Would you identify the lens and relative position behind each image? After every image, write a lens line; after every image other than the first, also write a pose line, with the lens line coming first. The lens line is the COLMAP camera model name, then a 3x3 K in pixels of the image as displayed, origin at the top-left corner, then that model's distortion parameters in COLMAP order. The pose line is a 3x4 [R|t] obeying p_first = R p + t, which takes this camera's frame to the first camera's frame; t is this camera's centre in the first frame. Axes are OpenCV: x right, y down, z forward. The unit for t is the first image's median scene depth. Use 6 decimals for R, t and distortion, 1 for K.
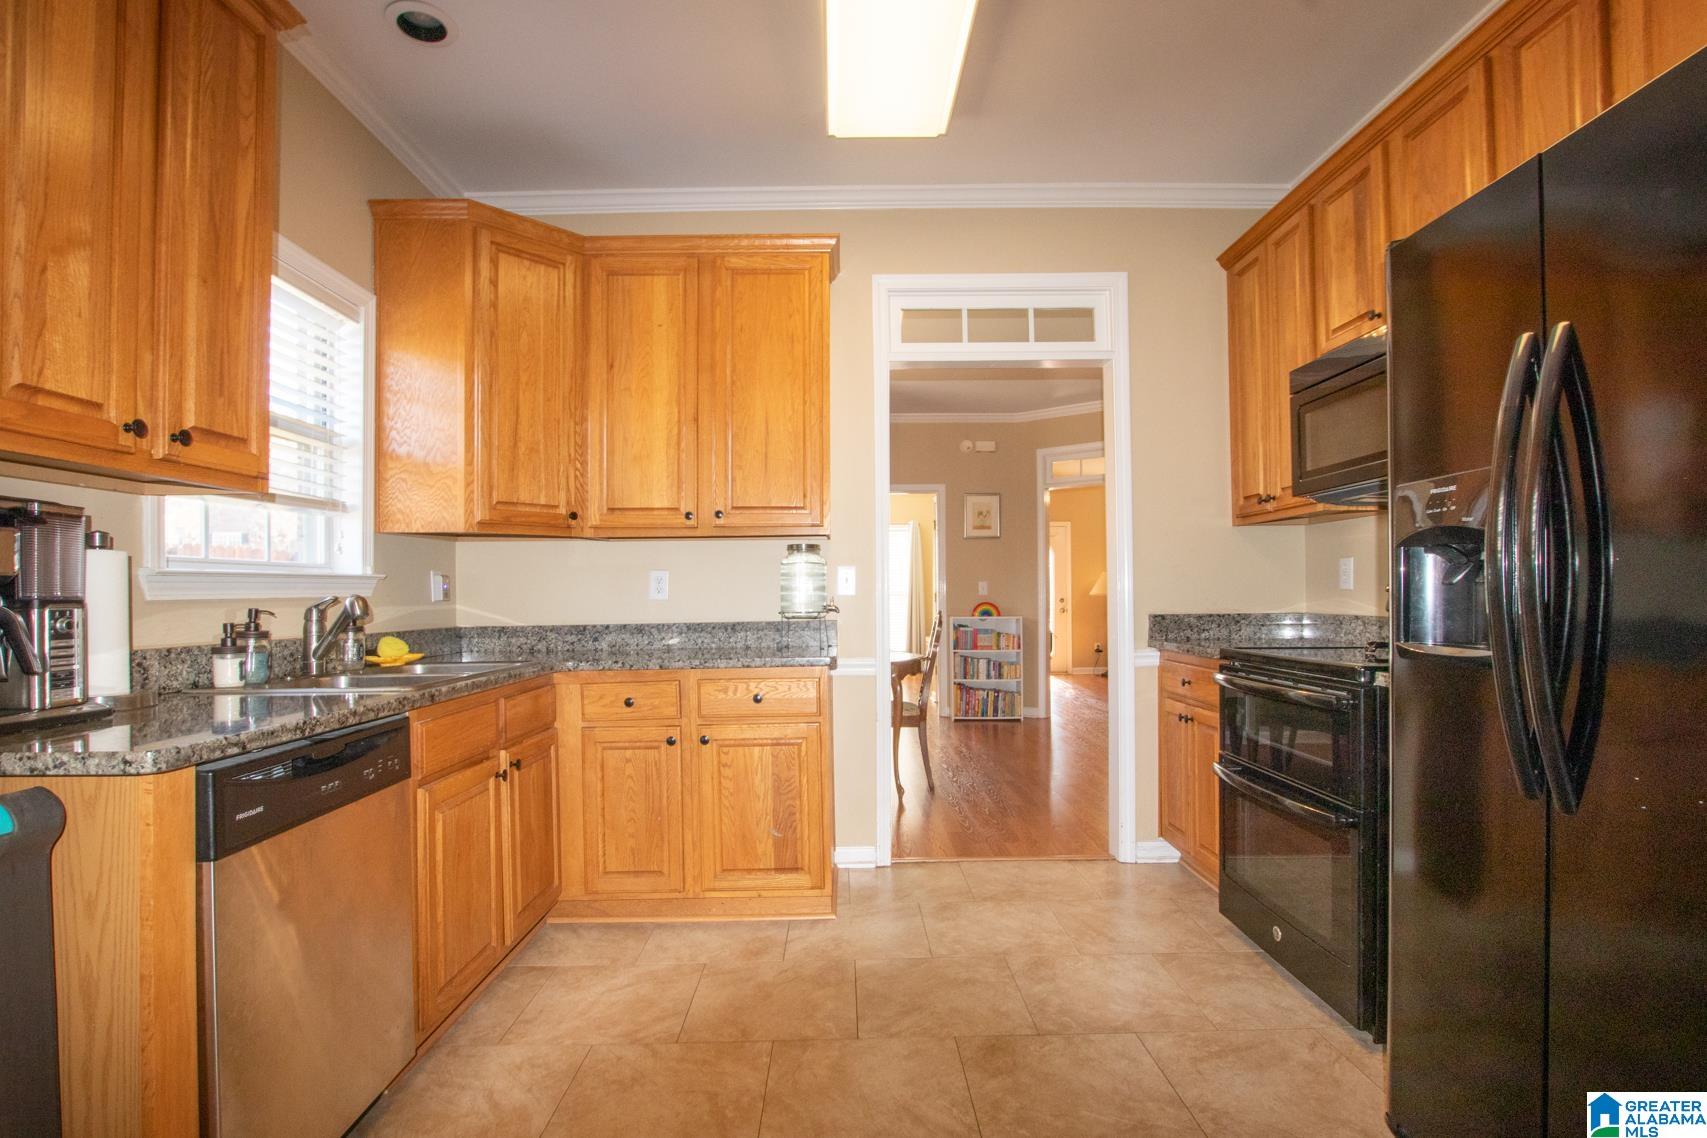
lens RADIAL K [[827.8, 0, 848.4], [0, 827.8, 588.1], [0, 0, 1]] dist [-0.029370, 0.000855]
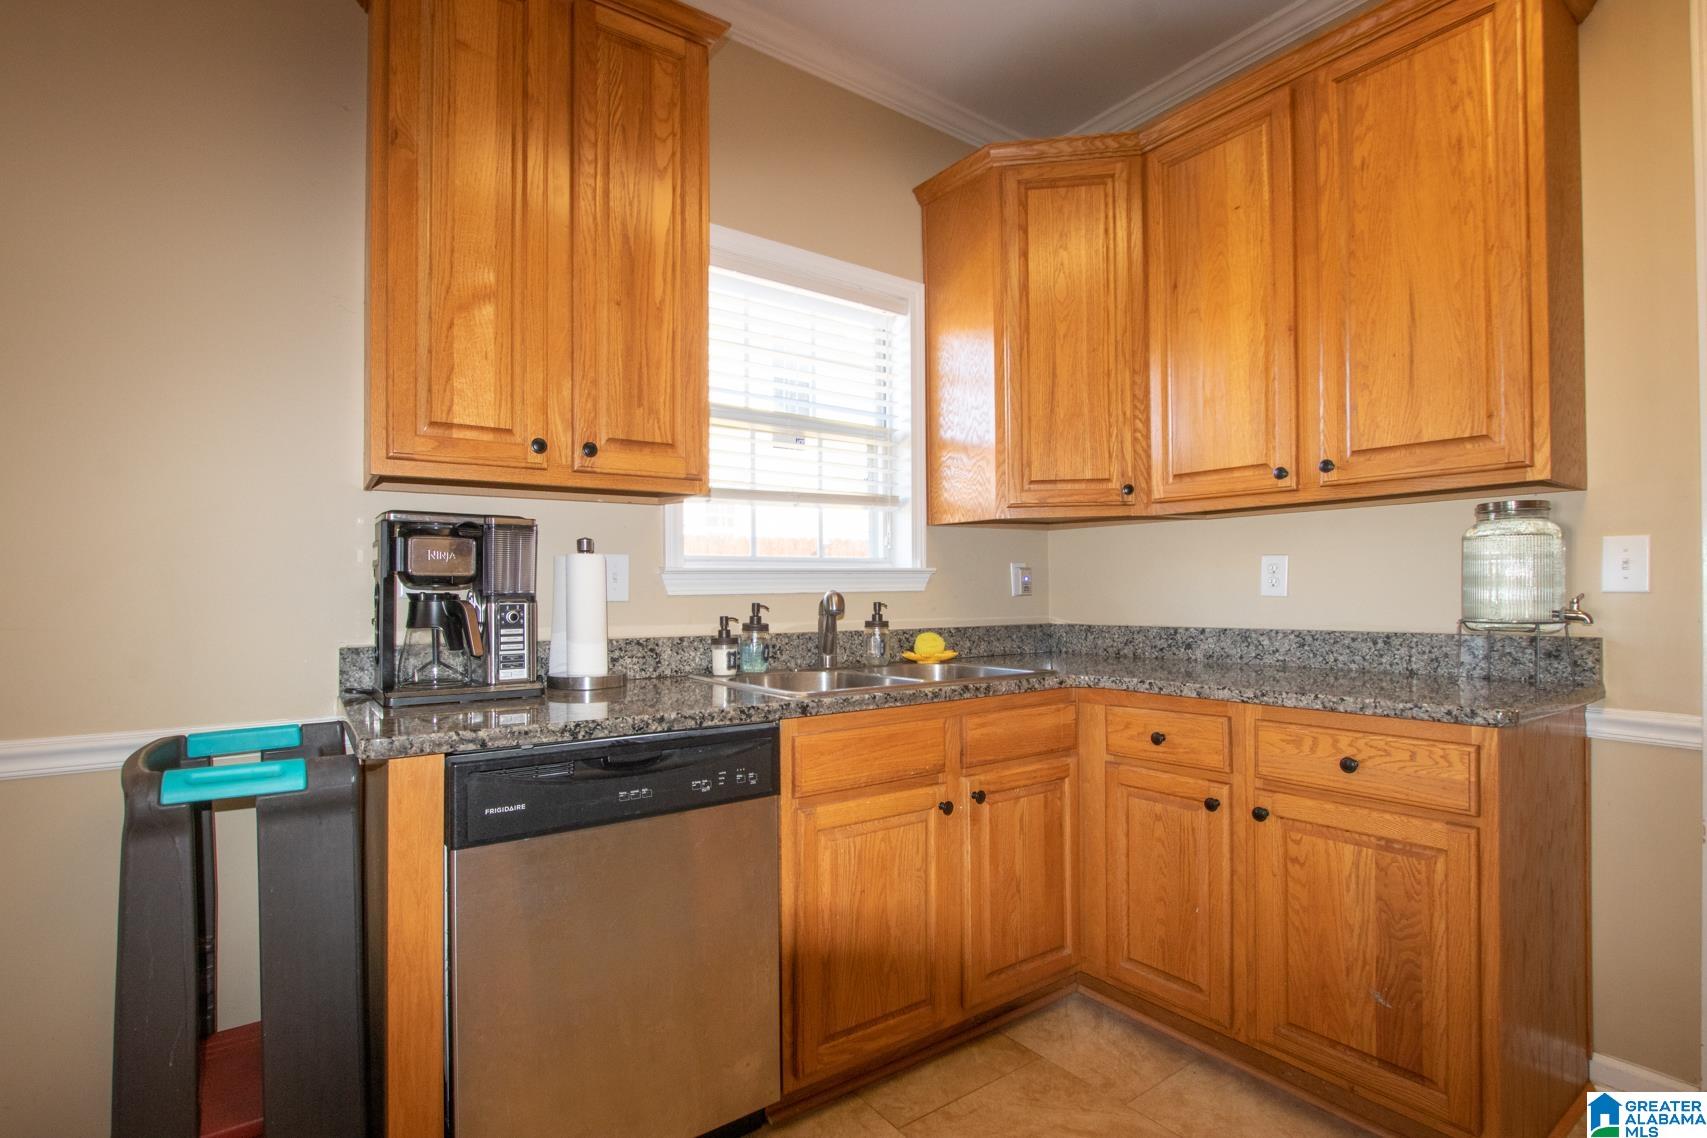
lens RADIAL K [[800.1, 0, 839.7], [0, 800.1, 586.2], [0, 0, 1]] dist [-0.033786, 0.005632]
pose [[0.568236, 0.001378, -0.822864, 0.148120], [0.007670, 0.999946, 0.006972, -0.002469], [0.822830, -0.010273, 0.568195, 0.367715]]
